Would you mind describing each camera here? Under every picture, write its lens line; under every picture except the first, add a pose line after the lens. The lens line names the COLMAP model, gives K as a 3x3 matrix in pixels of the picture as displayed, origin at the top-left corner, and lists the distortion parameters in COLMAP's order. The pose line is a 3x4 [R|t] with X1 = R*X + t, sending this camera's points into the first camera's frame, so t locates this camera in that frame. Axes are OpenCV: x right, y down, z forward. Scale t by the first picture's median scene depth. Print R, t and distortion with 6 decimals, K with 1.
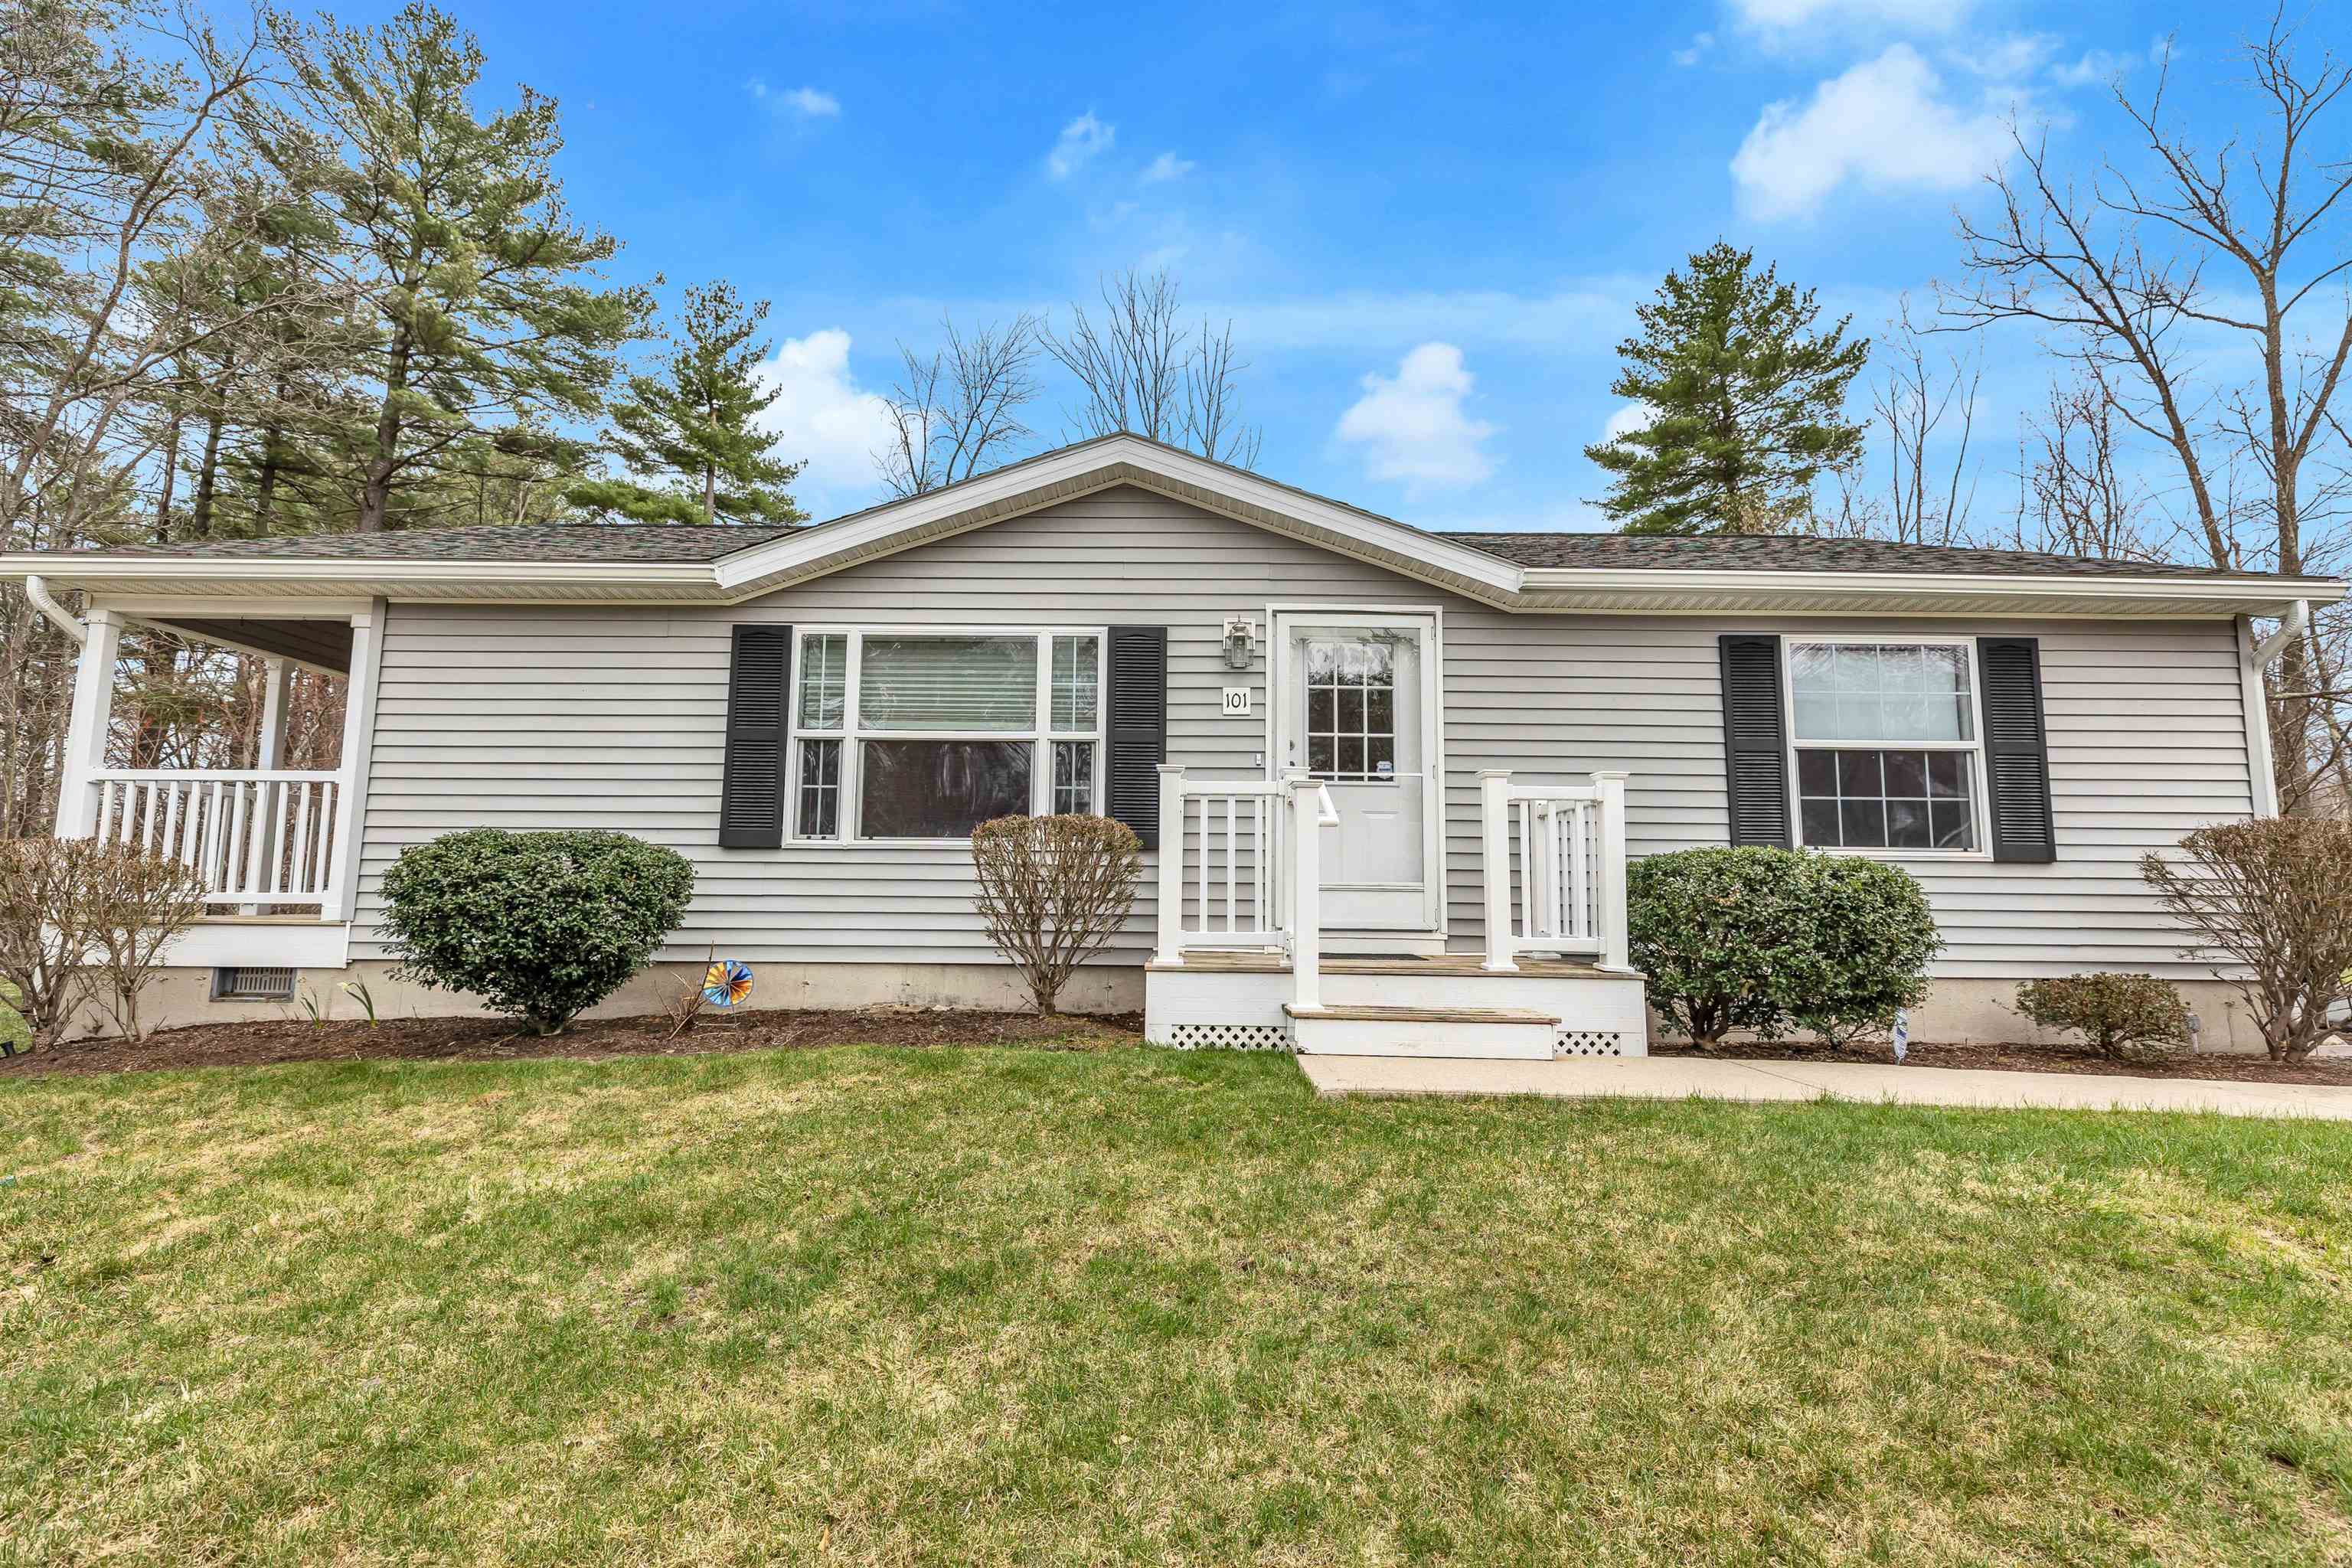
lens RADIAL K [[1050.2, 0, 1192.7], [0, 1050.2, 787.8], [0, 0, 1]] dist [0.007917, -0.002002]
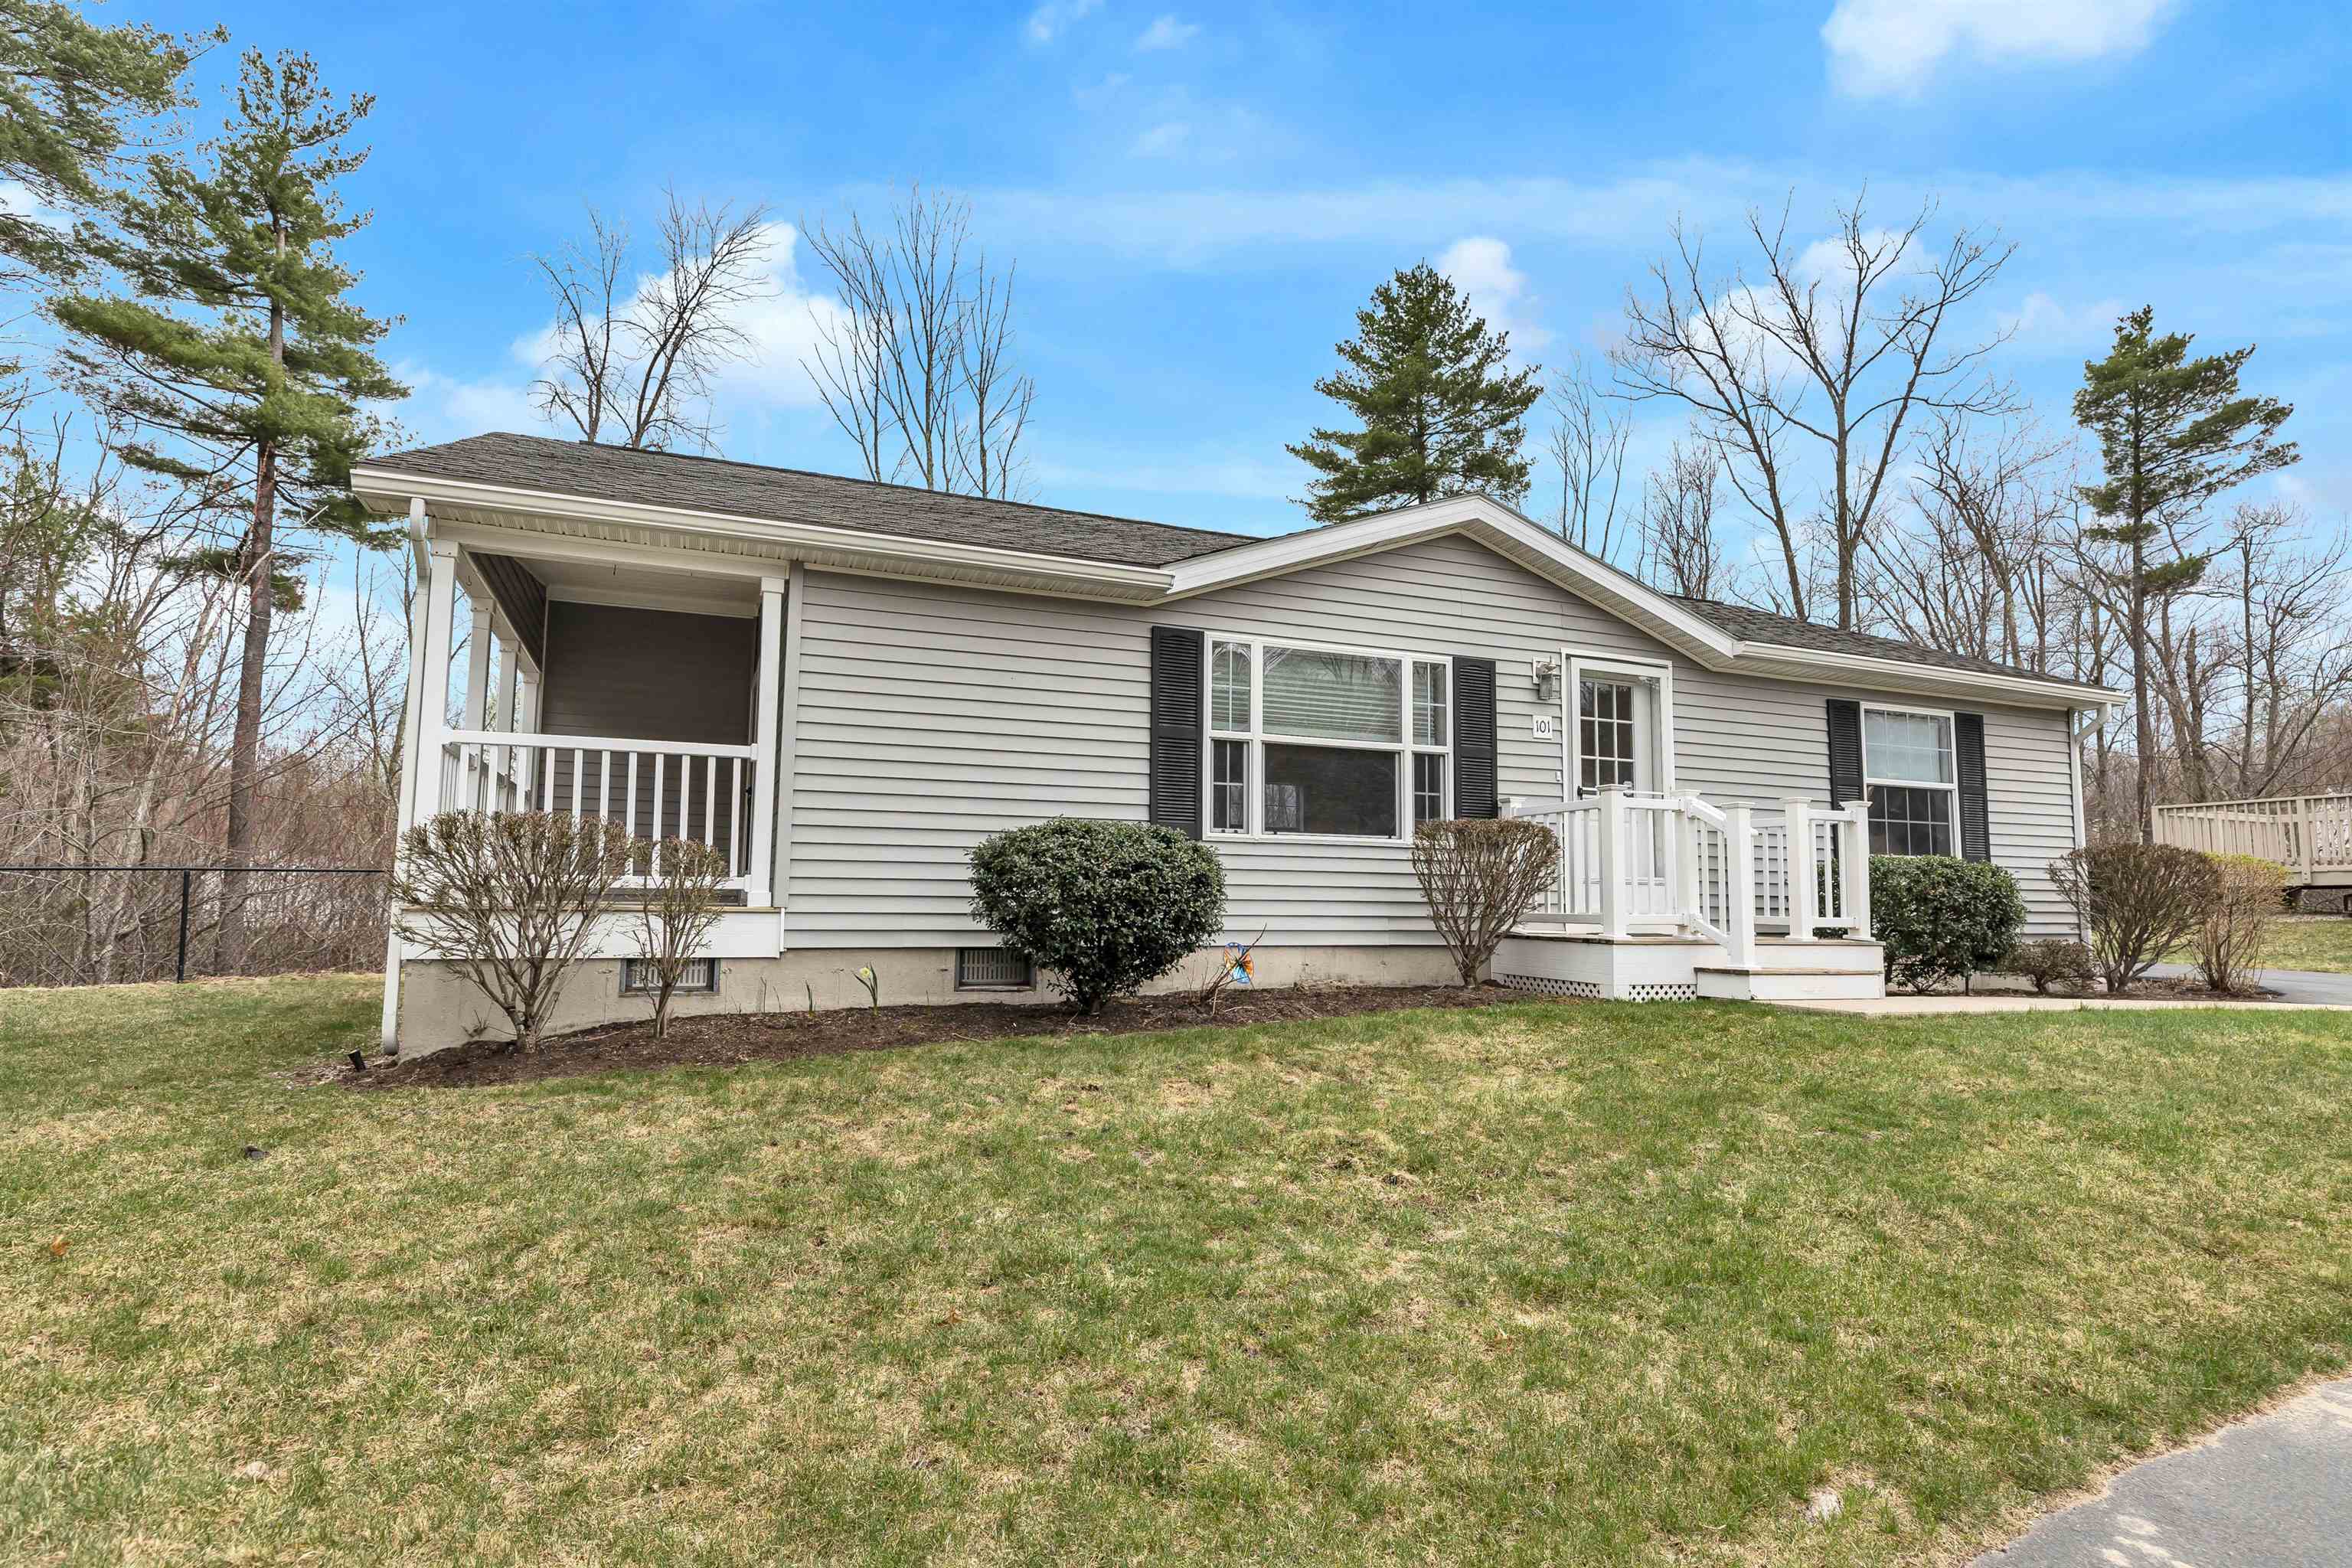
lens RADIAL K [[1211.7, 0, 1190.8], [0, 1211.7, 794.7], [0, 0, 1]] dist [-0.006477, -0.000776]
pose [[0.922436, 0.035618, 0.384503, -0.861854], [-0.043034, 0.999016, 0.010698, -0.002025], [-0.383744, -0.026415, 0.923062, -0.133124]]
